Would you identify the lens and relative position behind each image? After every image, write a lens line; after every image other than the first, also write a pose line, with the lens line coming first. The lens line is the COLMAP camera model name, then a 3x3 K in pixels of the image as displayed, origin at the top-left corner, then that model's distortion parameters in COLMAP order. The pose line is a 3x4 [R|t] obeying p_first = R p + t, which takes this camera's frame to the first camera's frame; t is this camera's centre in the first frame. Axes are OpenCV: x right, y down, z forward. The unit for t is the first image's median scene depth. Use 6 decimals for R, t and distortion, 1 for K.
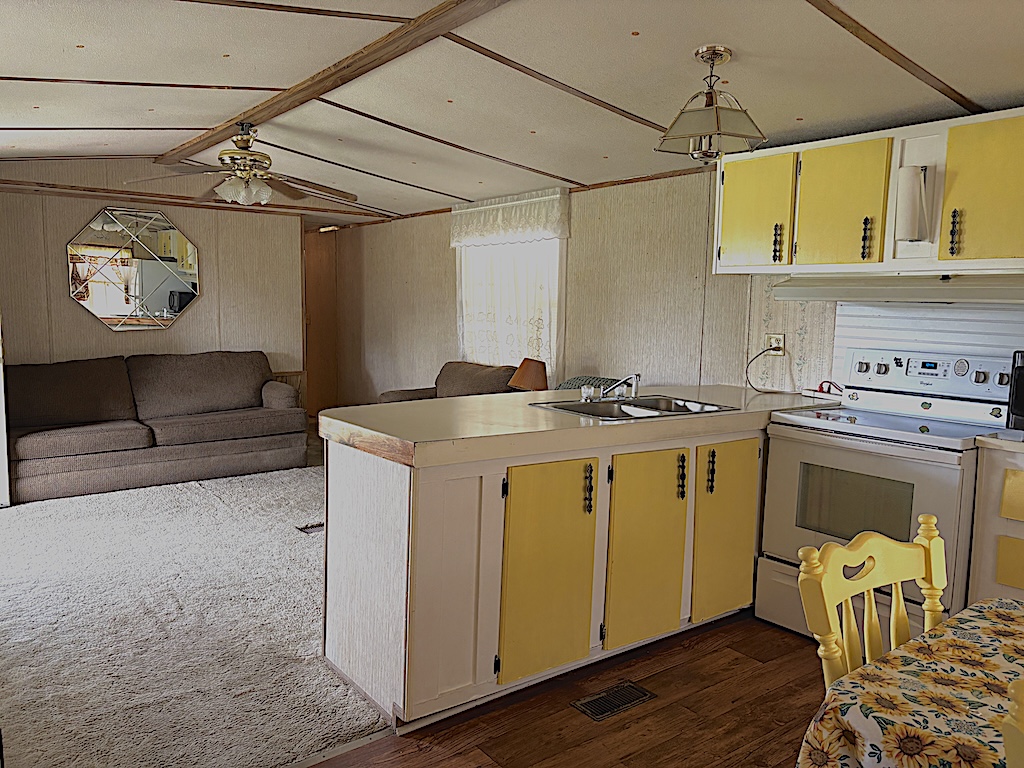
lens RADIAL K [[766.0, 0, 504.1], [0, 766.0, 379.6], [0, 0, 1]] dist [0.035717, -0.034859]
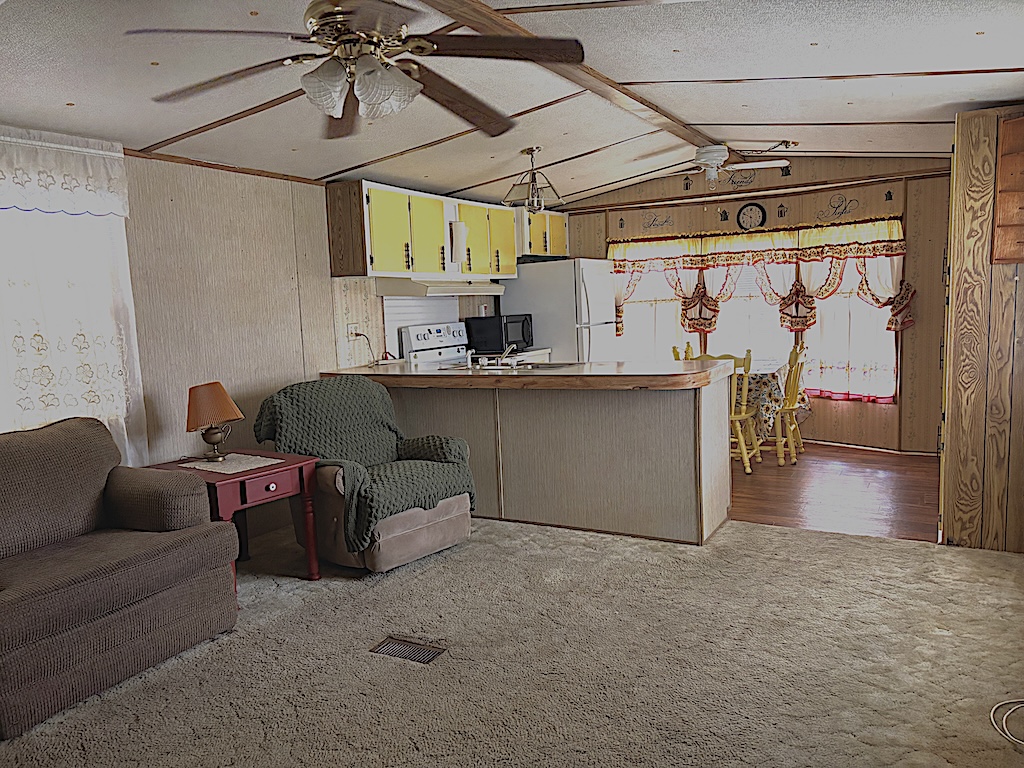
lens RADIAL K [[766.0, 0, 508.2], [0, 766.0, 393.3], [0, 0, 1]] dist [0.035717, -0.034859]
pose [[-0.396789, -0.118006, 0.910293, -1.010668], [0.117945, 0.976926, 0.178055, -0.153488], [-0.910301, 0.178015, -0.373716, 1.347030]]
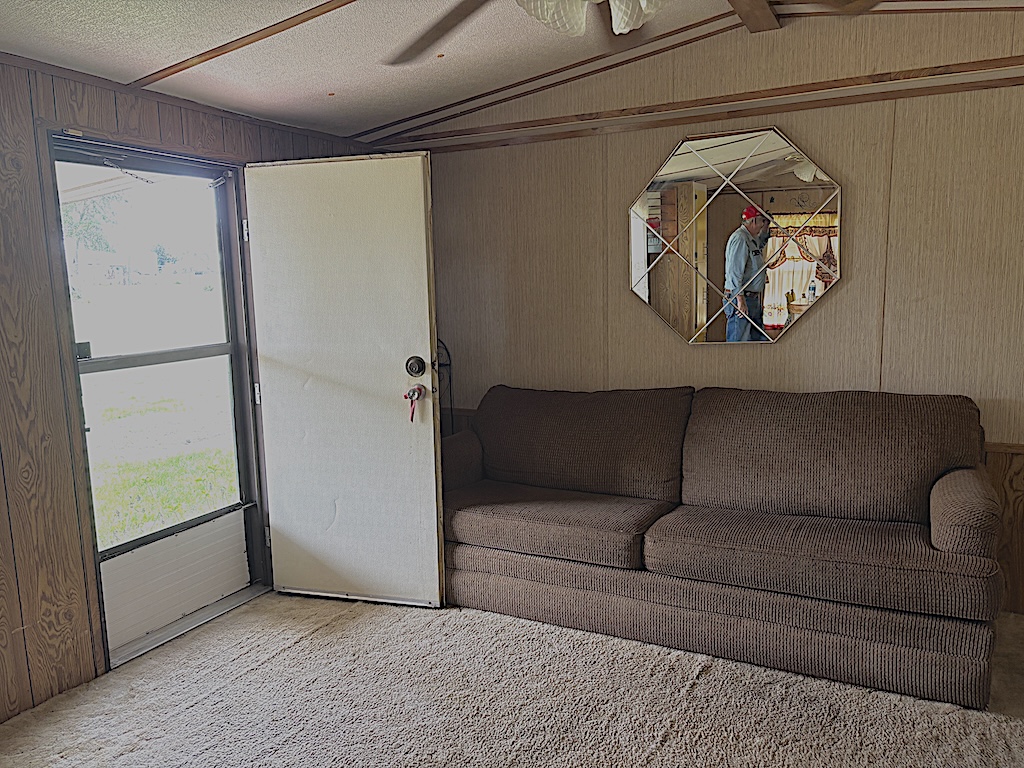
lens RADIAL K [[766.0, 0, 510.4], [0, 766.0, 389.5], [0, 0, 1]] dist [0.035717, -0.034859]
pose [[0.427008, 0.104741, -0.898161, -0.034136], [-0.060663, 0.994349, 0.087118, -0.114391], [0.902211, 0.017285, 0.430949, 0.978348]]
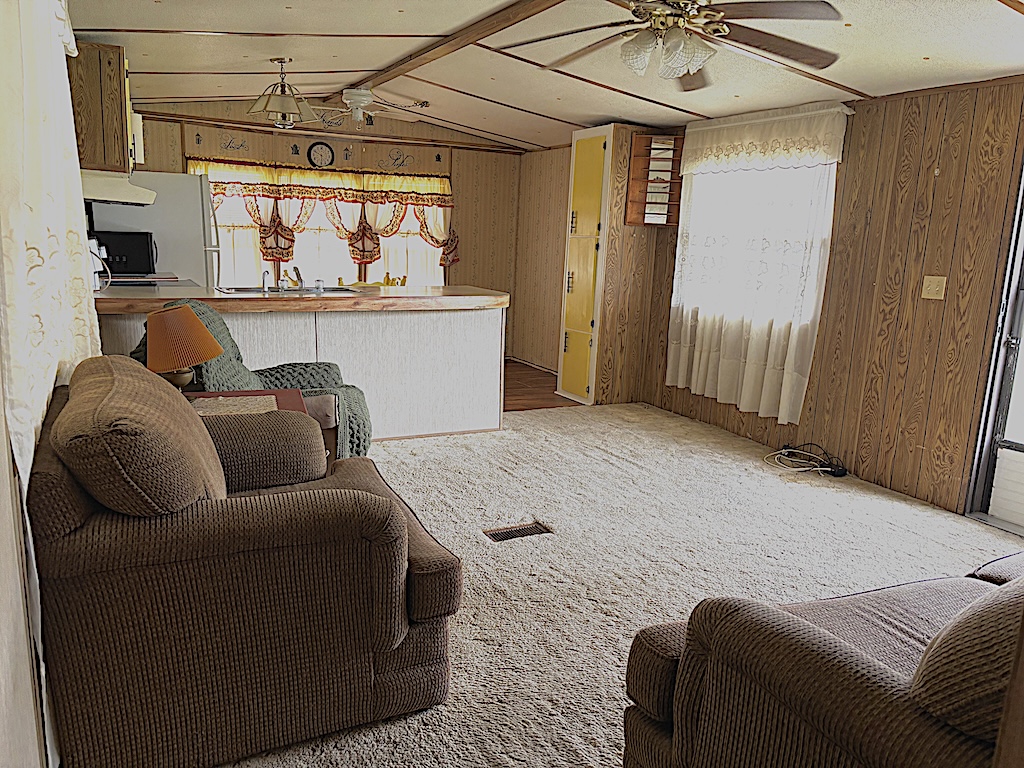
lens RADIAL K [[766.0, 0, 506.5], [0, 766.0, 391.7], [0, 0, 1]] dist [0.035717, -0.034859]
pose [[-0.978313, -0.100272, 0.181243, -0.414811], [-0.043537, 0.955012, 0.293353, -0.189487], [-0.202504, 0.279100, -0.938667, 1.994420]]
